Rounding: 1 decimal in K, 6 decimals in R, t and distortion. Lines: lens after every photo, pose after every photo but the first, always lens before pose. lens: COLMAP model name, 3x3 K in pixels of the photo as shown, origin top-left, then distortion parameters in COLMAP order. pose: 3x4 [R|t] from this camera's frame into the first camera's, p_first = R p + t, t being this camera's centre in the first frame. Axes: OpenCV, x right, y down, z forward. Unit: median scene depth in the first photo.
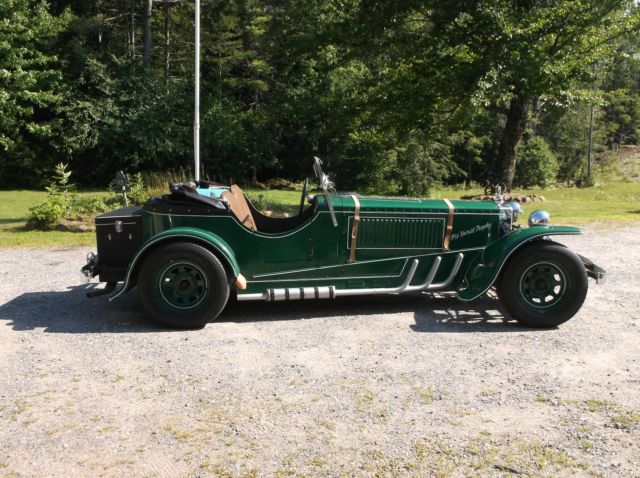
lens RADIAL K [[626.5, 0, 316.3], [0, 626.5, 237.6], [0, 0, 1]] dist [0.016887, 0.000000]
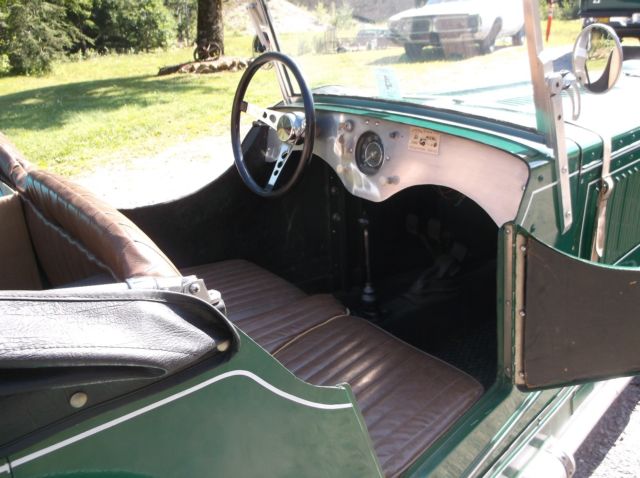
lens RADIAL K [[626.5, 0, 322.6], [0, 626.5, 227.7], [0, 0, 1]] dist [0.016887, 0.000000]
pose [[0.807365, -0.247915, 0.535443, -0.024284], [0.141294, 0.962279, 0.232496, -0.012422], [-0.572886, -0.112054, 0.811940, 0.113745]]
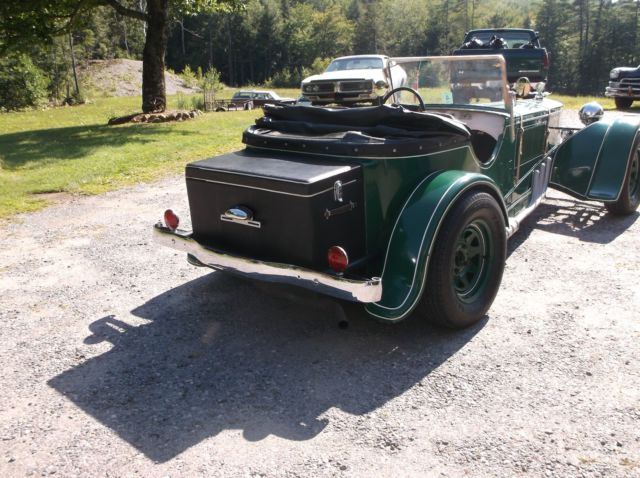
lens RADIAL K [[626.5, 0, 317.8], [0, 626.5, 237.0], [0, 0, 1]] dist [0.016887, 0.000000]
pose [[0.665386, -0.227417, 0.711016, -0.097490], [0.137319, 0.973501, 0.182866, -0.010917], [-0.733761, -0.024041, 0.678982, 0.085178]]
